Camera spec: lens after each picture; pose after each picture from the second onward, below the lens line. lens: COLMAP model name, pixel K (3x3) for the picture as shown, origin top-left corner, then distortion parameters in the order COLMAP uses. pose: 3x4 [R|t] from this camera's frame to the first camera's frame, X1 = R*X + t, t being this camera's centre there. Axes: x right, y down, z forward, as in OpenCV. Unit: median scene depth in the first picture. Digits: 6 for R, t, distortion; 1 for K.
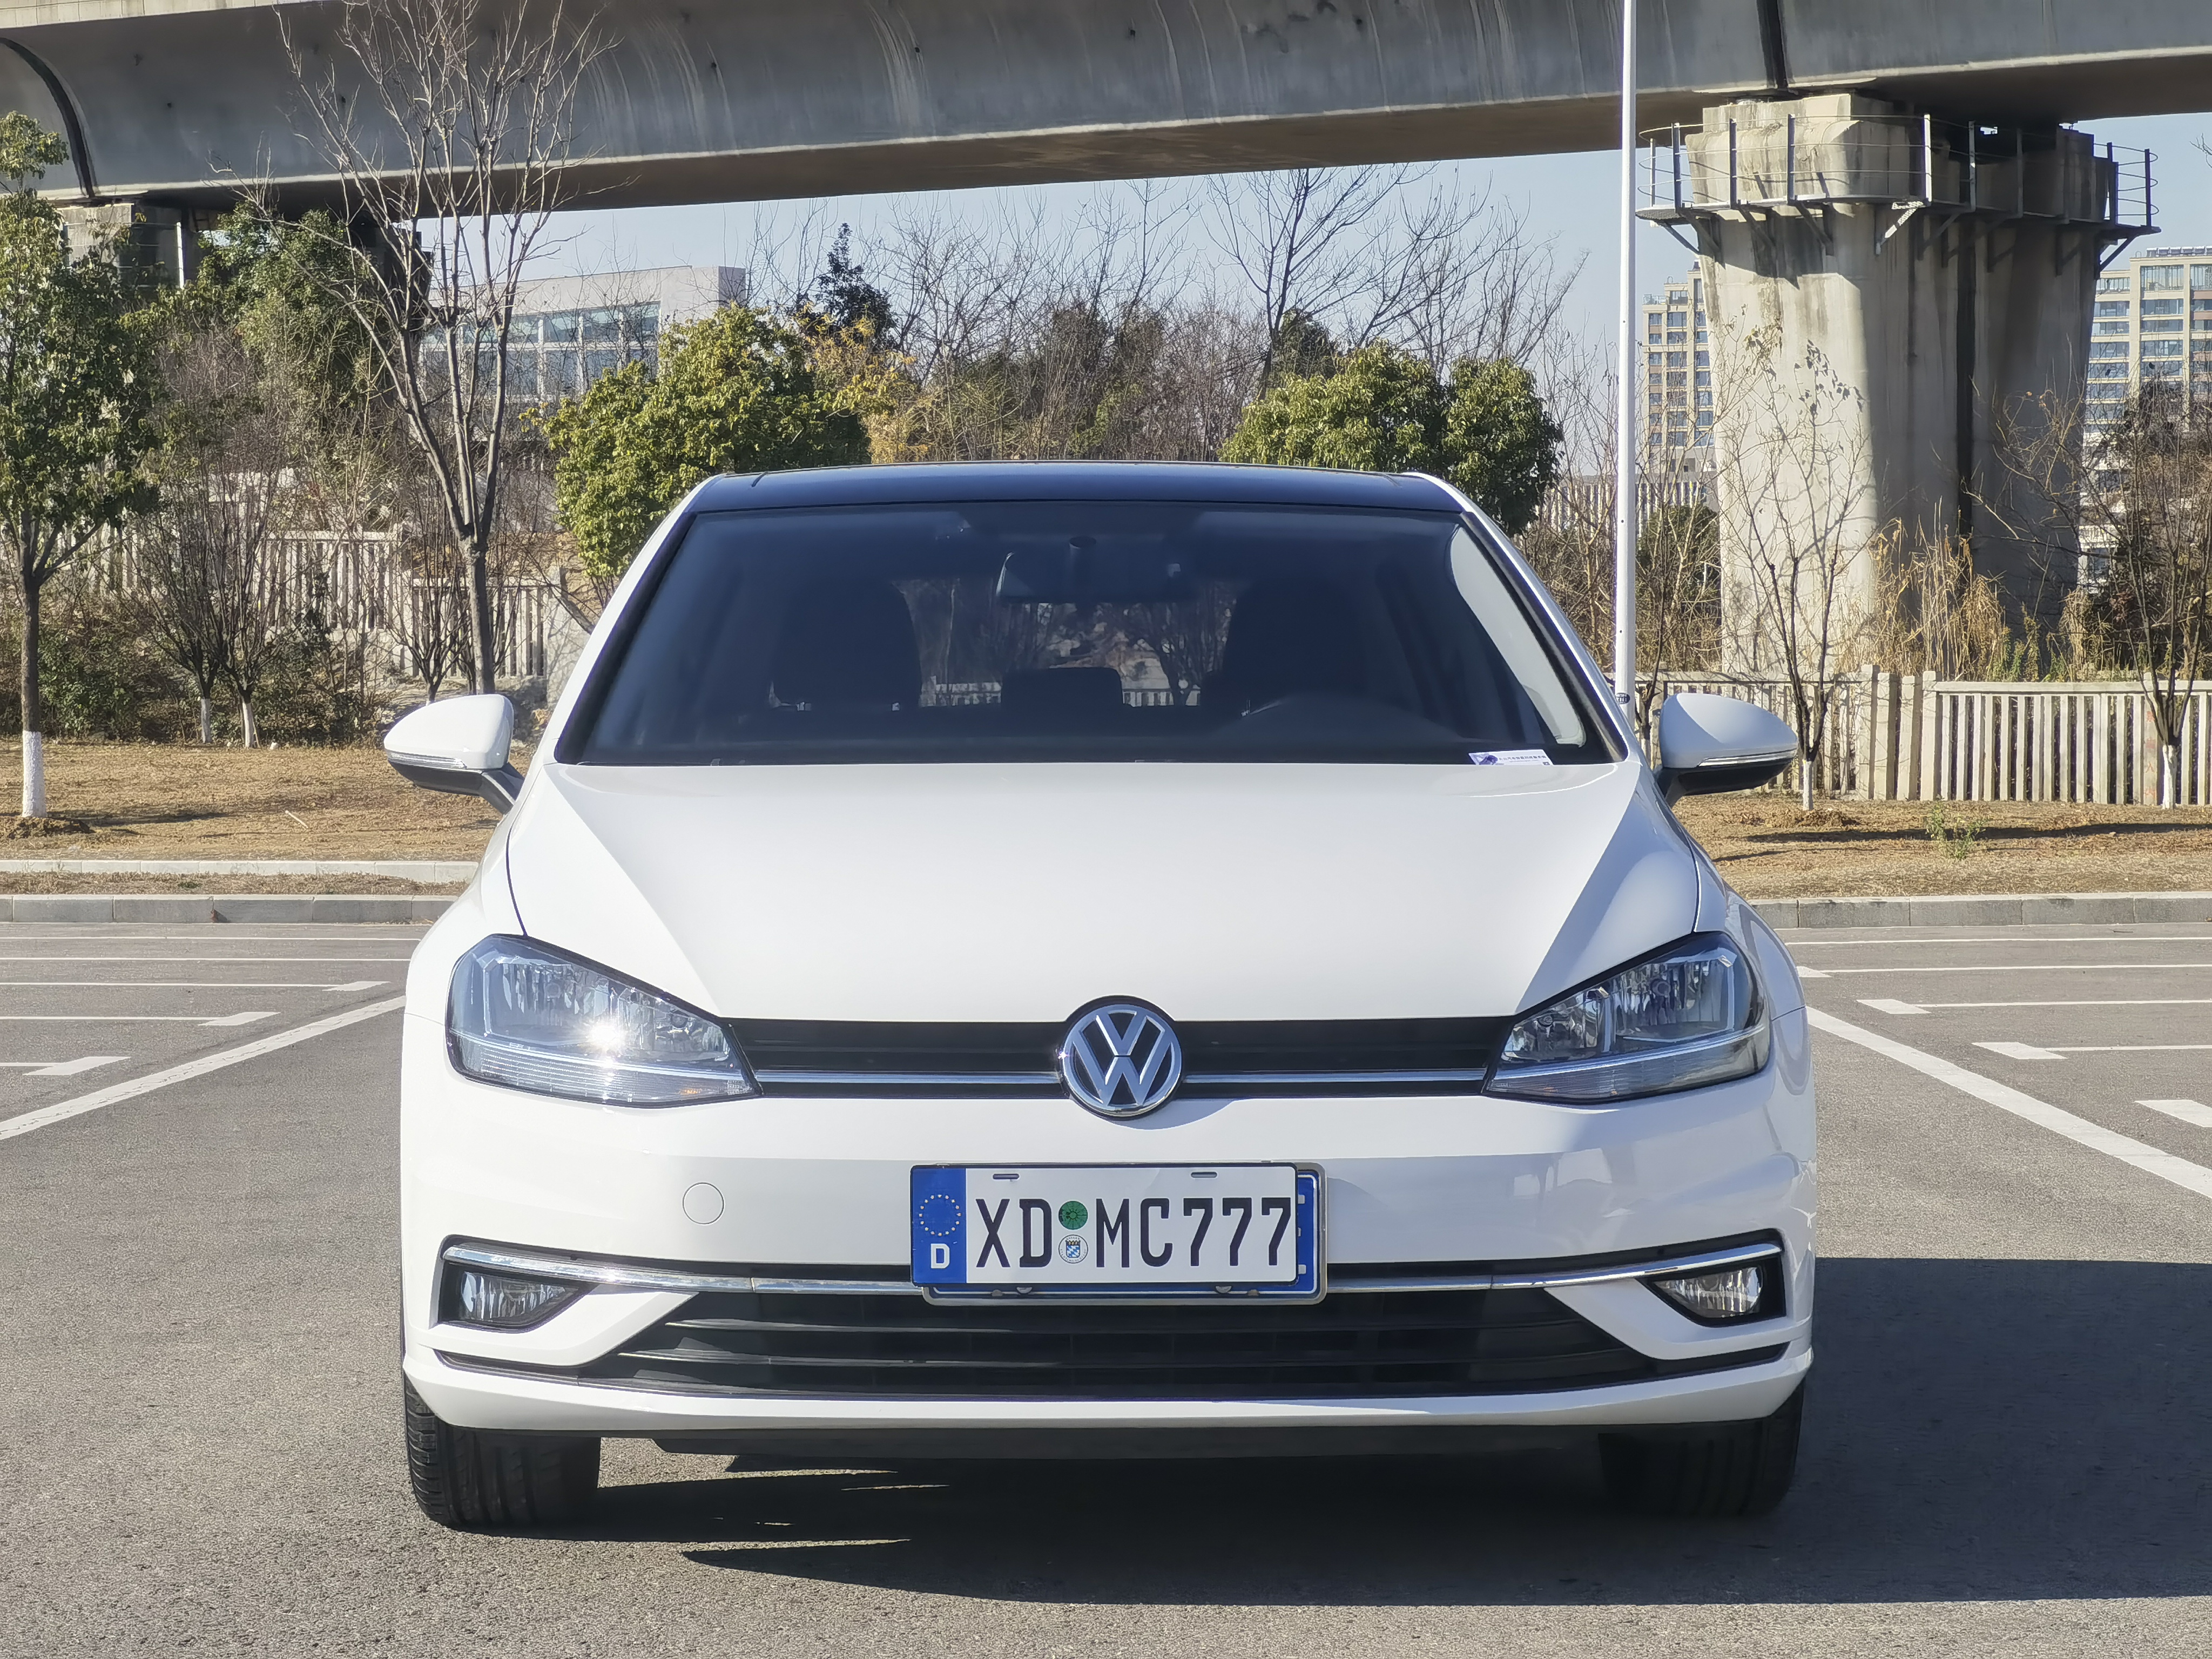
lens RADIAL K [[5482.3, 0, 1106.0], [0, 5482.3, 829.5], [0, 0, 1]] dist [0.040976, 1.870638]
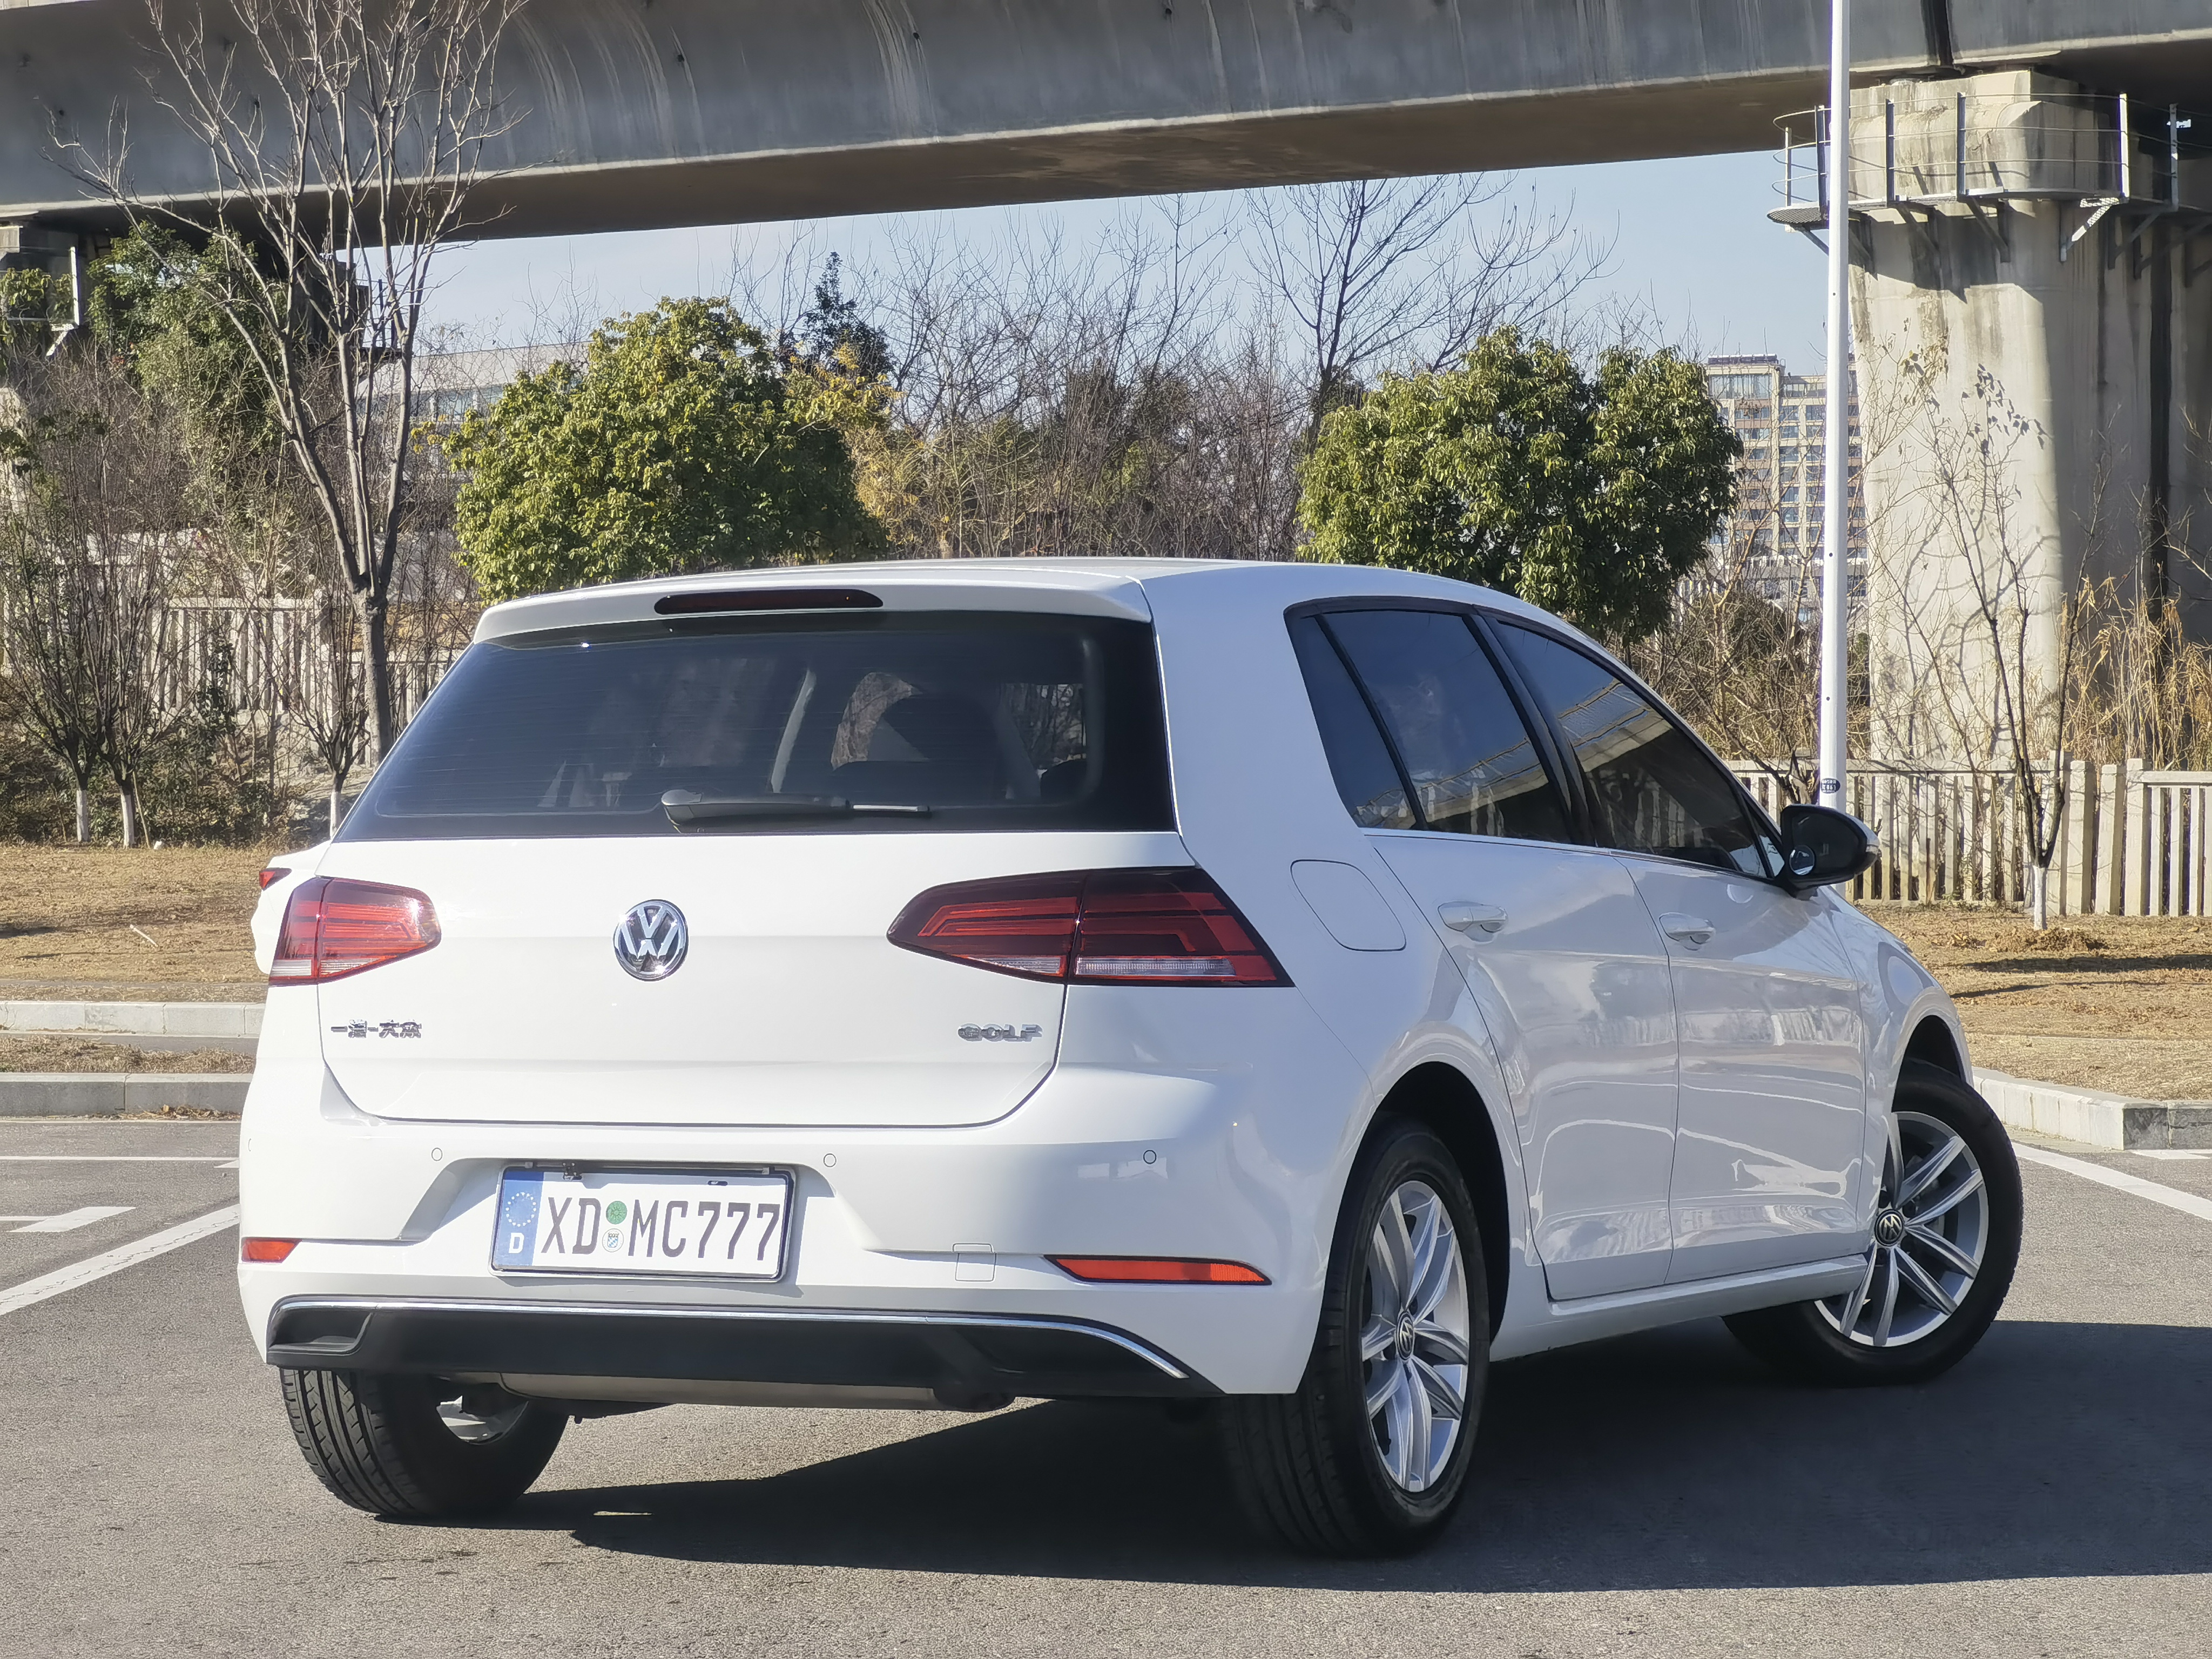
lens RADIAL K [[5408.4, 0, 1056.7], [0, 5408.4, 804.9], [0, 0, 1]] dist [0.095325, 1.005111]
pose [[0.999956, 0.001643, -0.009223, -0.004910], [-0.001856, 0.999732, -0.023068, -0.002521], [0.009183, 0.023084, 0.999691, 0.171784]]
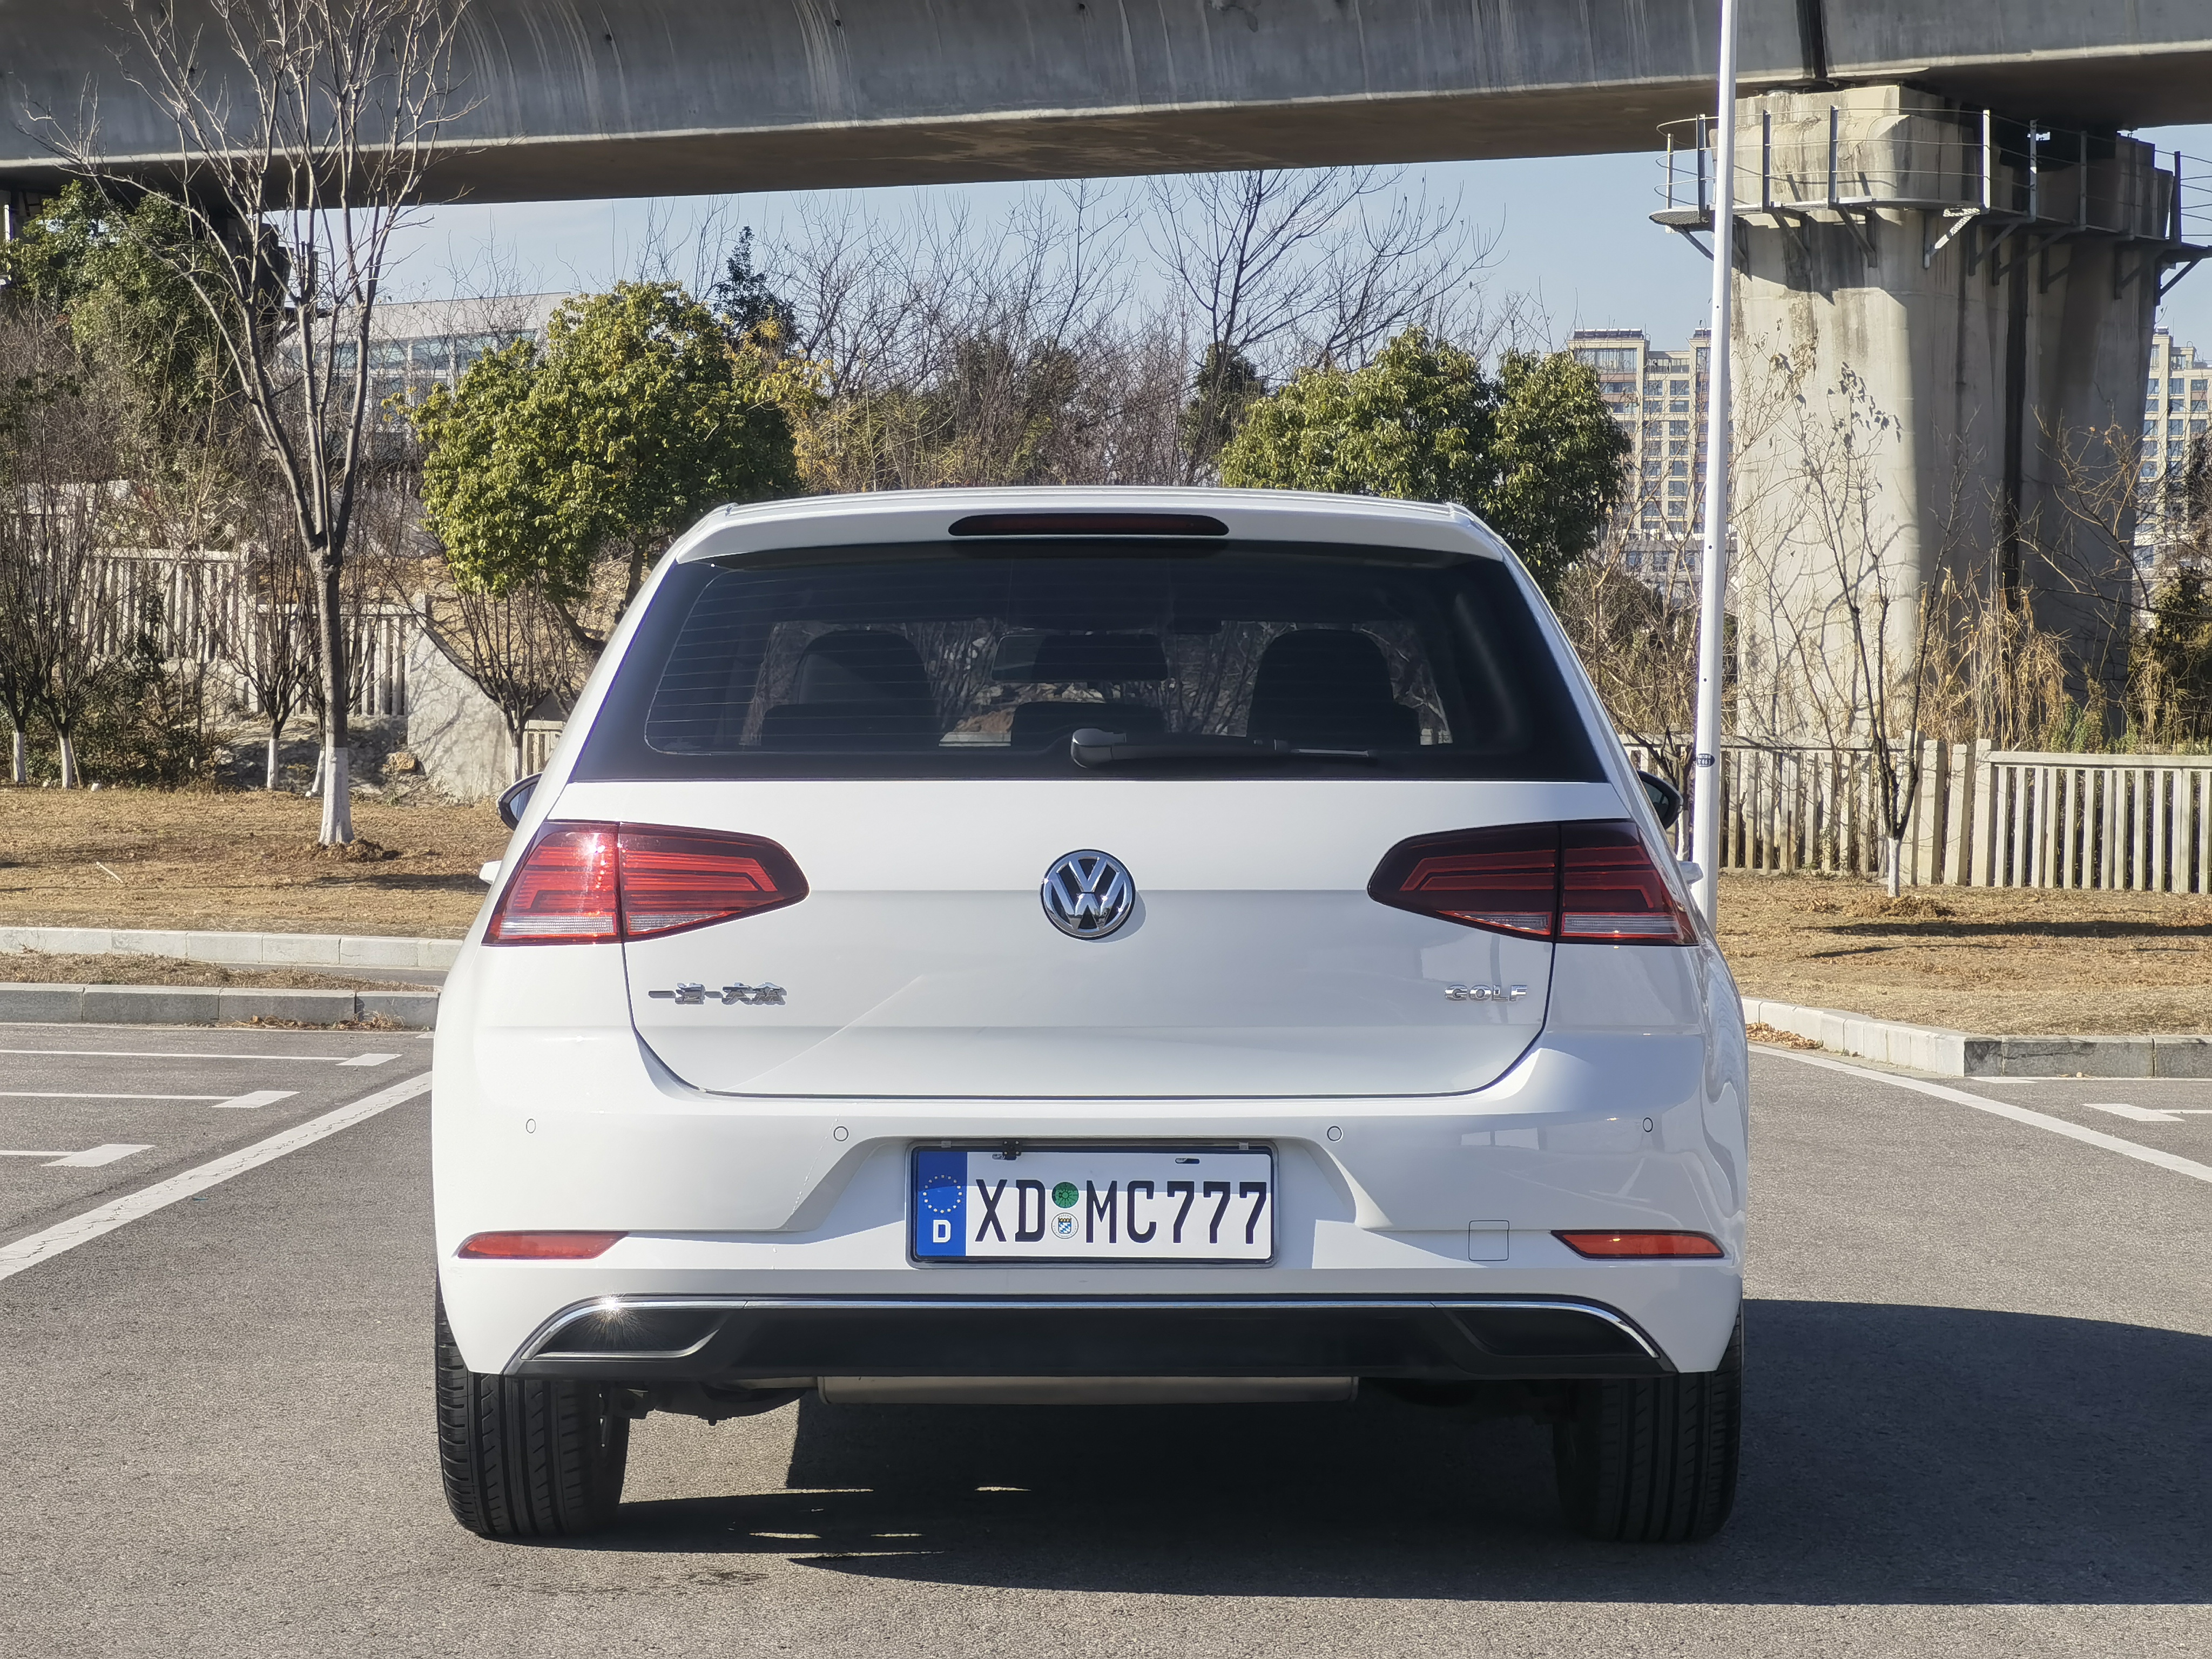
lens RADIAL K [[5424.8, 0, 1106.0], [0, 5424.8, 829.5], [0, 0, 1]] dist [0.098451, 1.736682]
pose [[0.999452, 0.019615, 0.026666, -0.013090], [-0.019312, 0.999747, -0.011569, -0.001490], [-0.026887, 0.011048, 0.999577, 0.126819]]
